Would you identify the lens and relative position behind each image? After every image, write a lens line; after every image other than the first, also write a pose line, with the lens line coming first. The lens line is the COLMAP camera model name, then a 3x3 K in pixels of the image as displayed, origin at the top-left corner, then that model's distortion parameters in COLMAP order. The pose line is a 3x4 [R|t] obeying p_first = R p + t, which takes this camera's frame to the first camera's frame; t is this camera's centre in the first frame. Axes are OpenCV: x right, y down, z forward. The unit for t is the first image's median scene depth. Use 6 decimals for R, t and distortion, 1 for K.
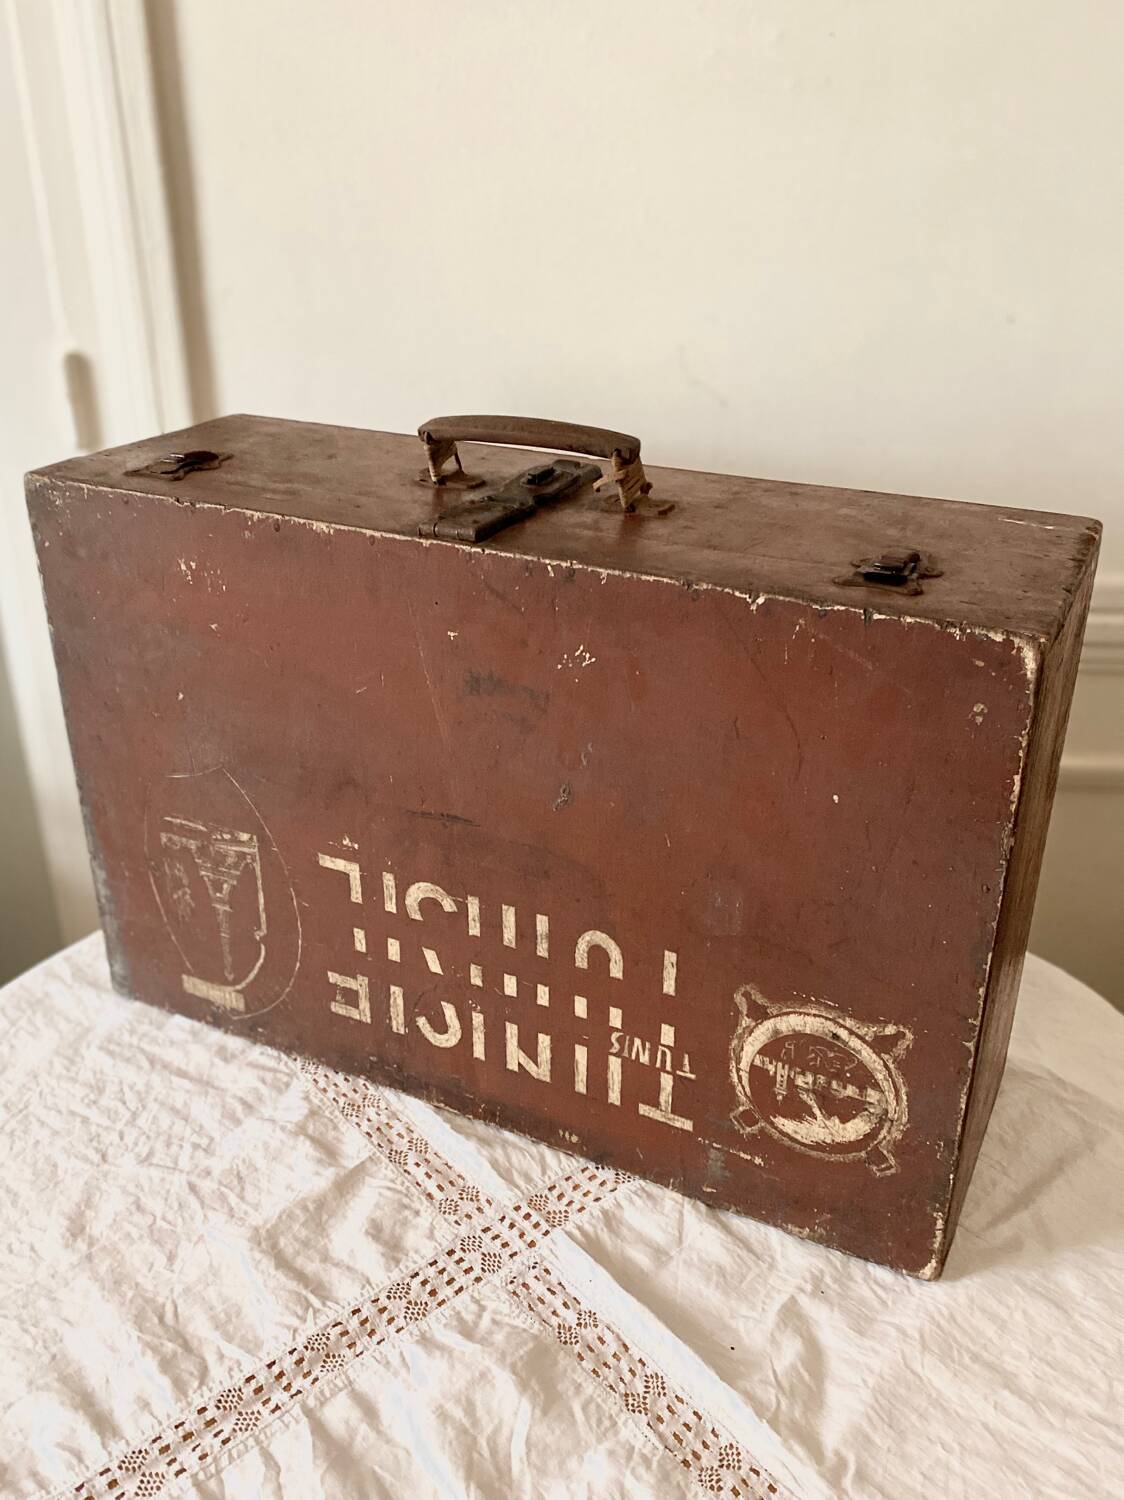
lens RADIAL K [[1330.2, 0, 553.9], [0, 1330.2, 750.5], [0, 0, 1]] dist [0.055302, -0.080101]
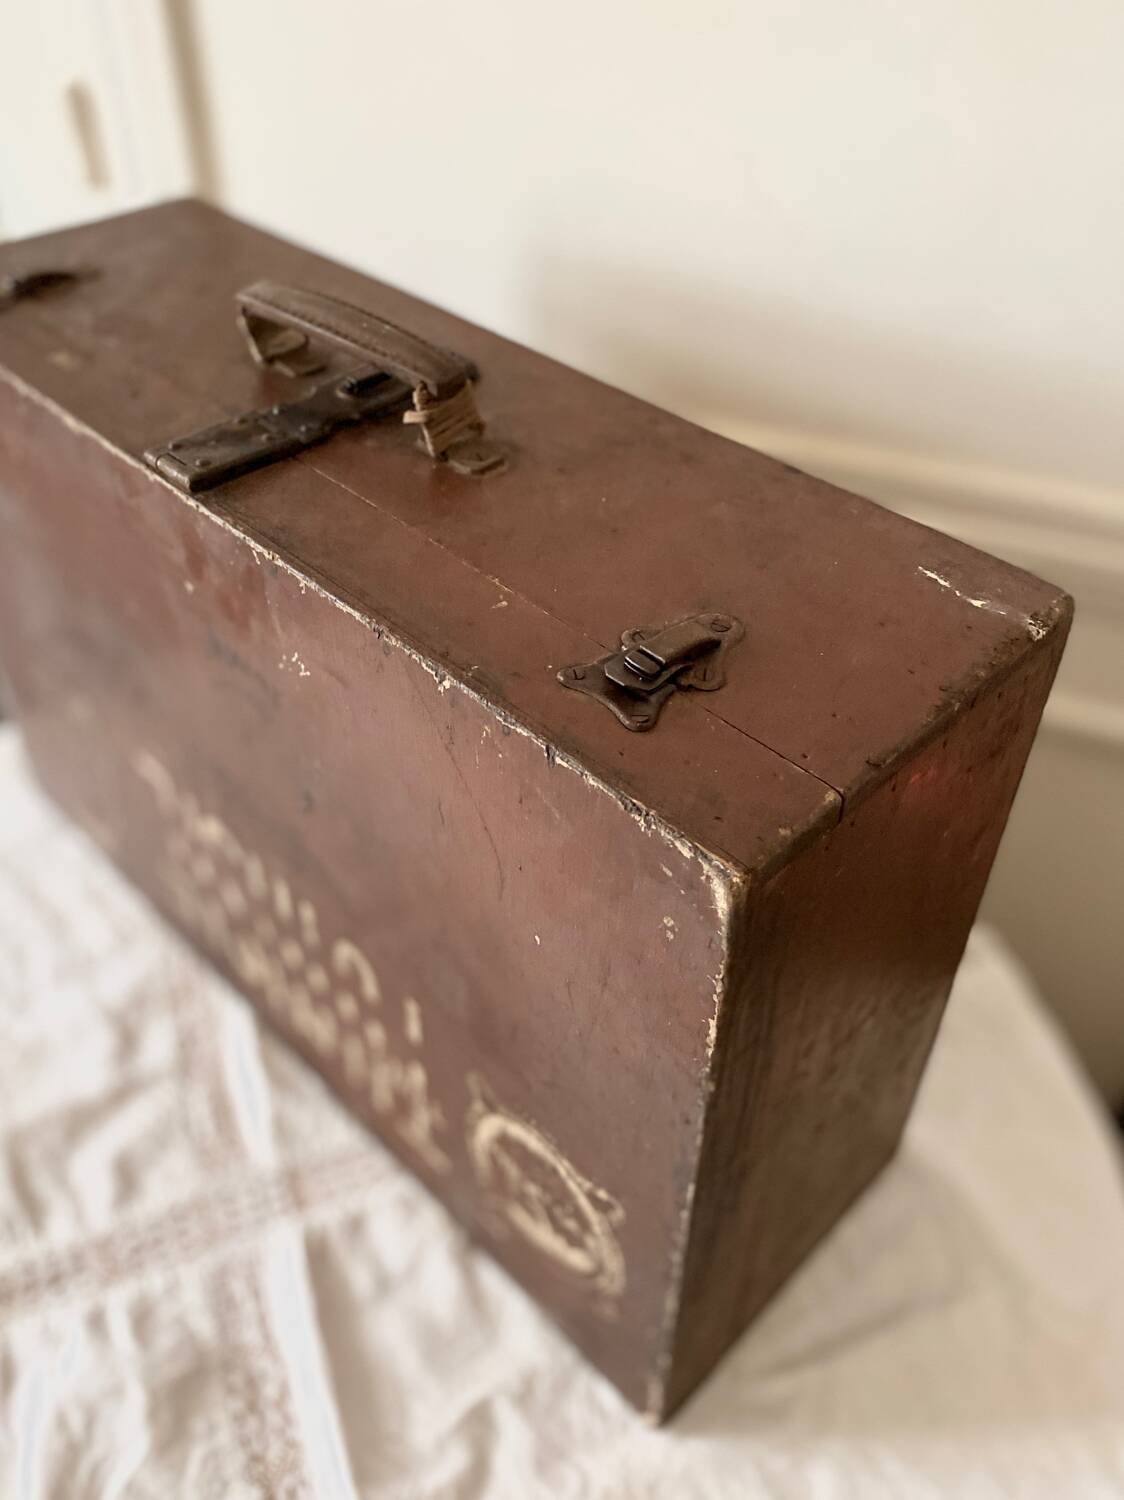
lens RADIAL K [[1268.8, 0, 560.6], [0, 1268.8, 686.9], [0, 0, 1]] dist [0.069509, -0.057797]
pose [[0.948642, 0.210963, -0.235741, 0.319021], [-0.151019, 0.956785, 0.248505, -0.246251], [0.277979, -0.200141, 0.939506, 0.313396]]
